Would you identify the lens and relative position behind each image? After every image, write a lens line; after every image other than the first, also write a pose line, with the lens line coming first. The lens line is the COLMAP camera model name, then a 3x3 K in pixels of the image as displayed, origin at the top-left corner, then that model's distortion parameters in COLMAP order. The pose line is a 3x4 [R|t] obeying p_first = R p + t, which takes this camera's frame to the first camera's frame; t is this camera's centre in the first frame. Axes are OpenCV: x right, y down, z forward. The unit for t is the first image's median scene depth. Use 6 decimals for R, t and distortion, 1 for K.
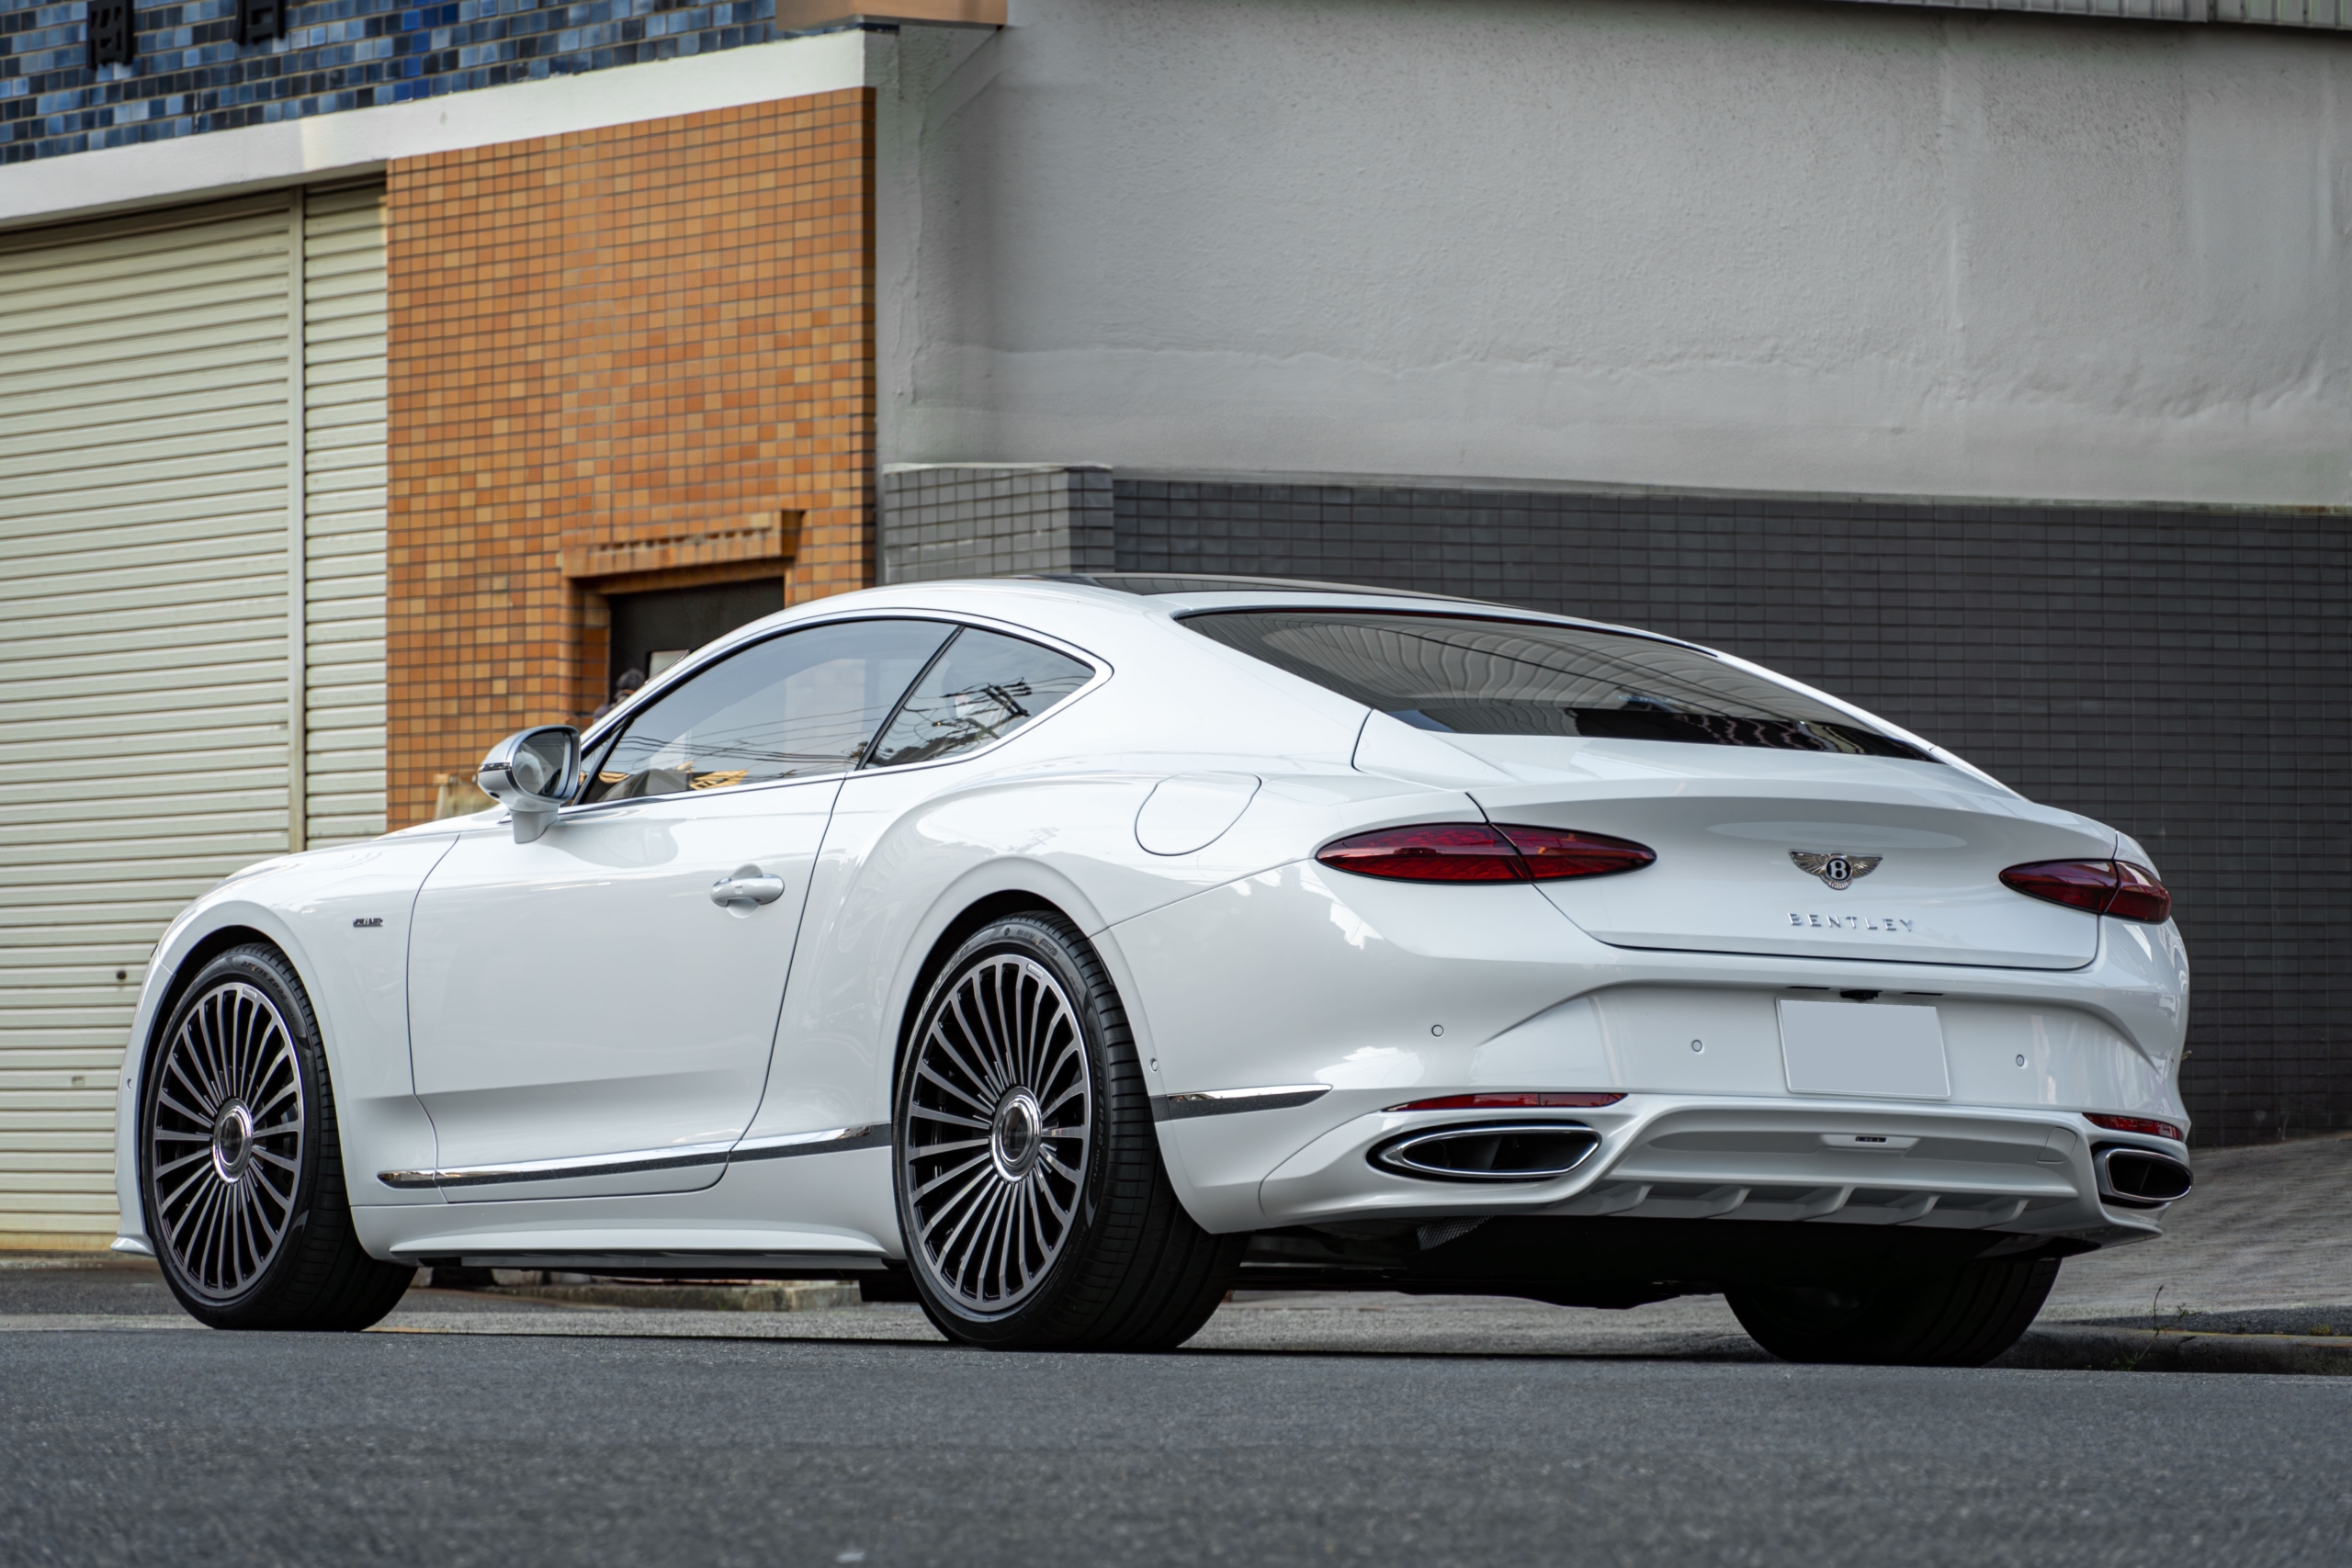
lens RADIAL K [[10975.9, 0, 1176.0], [0, 10975.9, 784.0], [0, 0, 1]] dist [-0.020837, -11.105092]
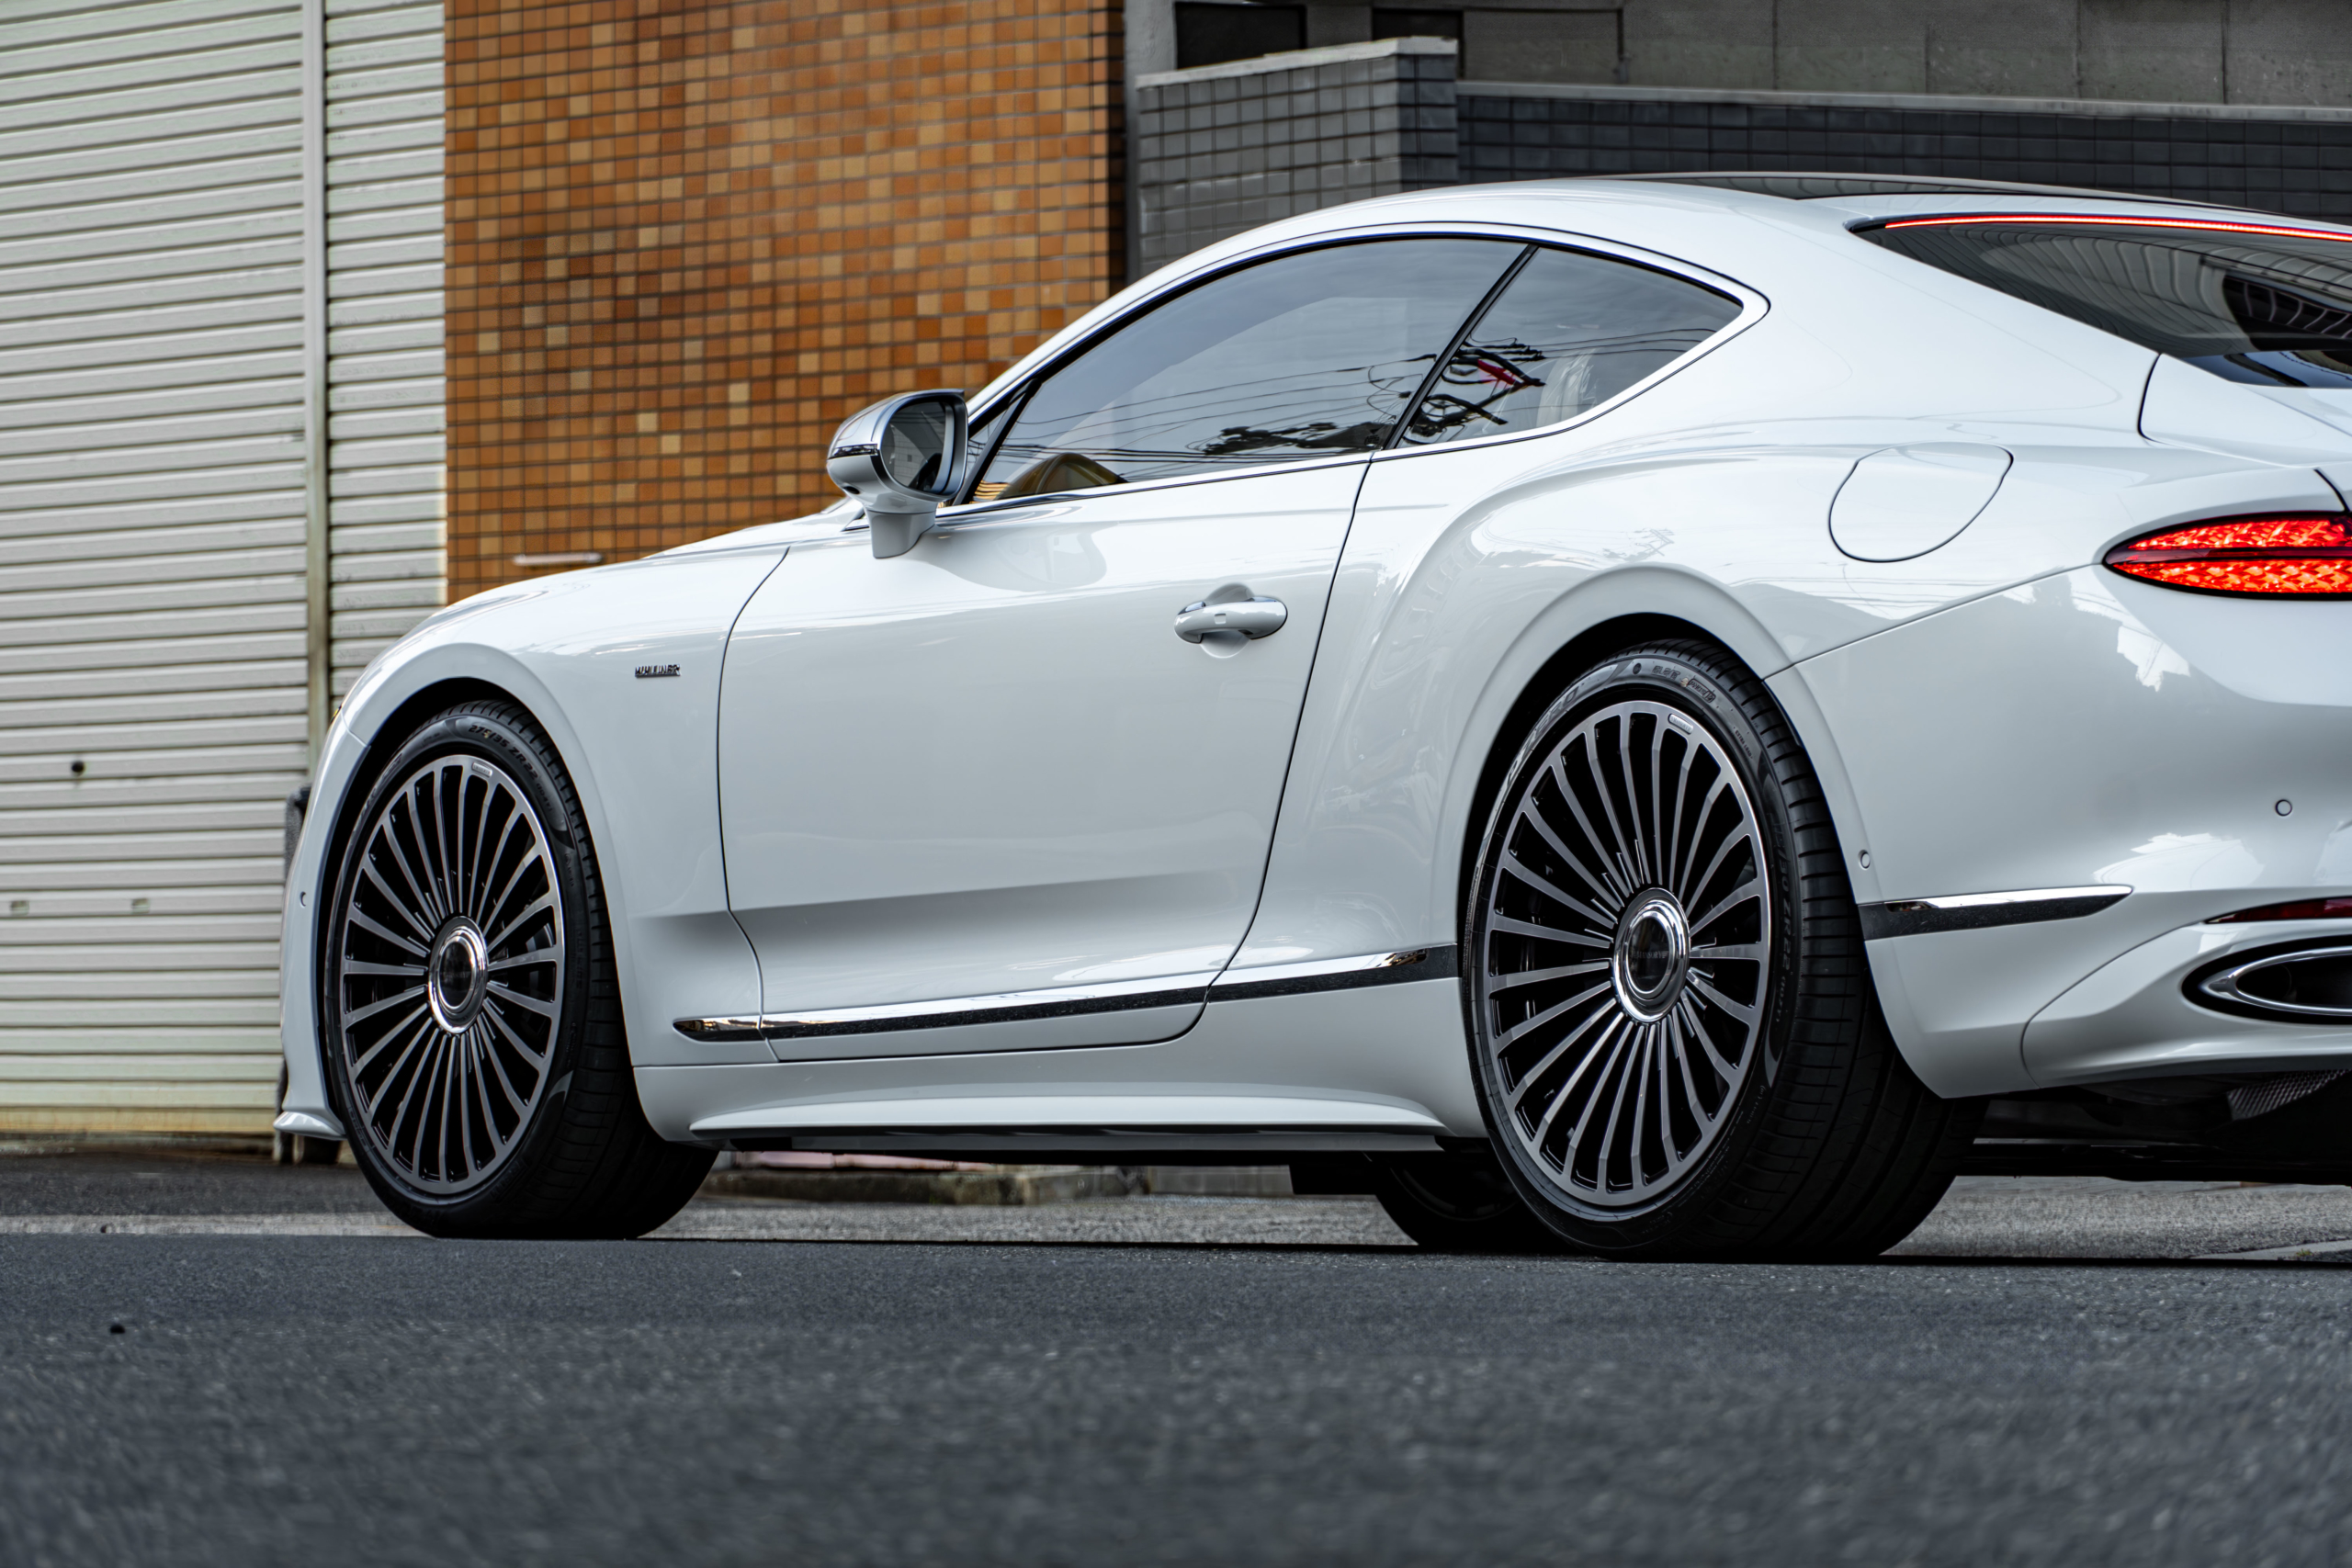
lens RADIAL K [[13755.1, 0, 1176.0], [0, 13755.1, 784.0], [0, 0, 1]] dist [-0.633440, 17.147377]
pose [[0.999981, -0.006049, -0.000983, -0.037125], [0.006065, 0.999823, 0.017807, 0.004146], [0.000875, -0.017812, 0.999841, 0.097375]]
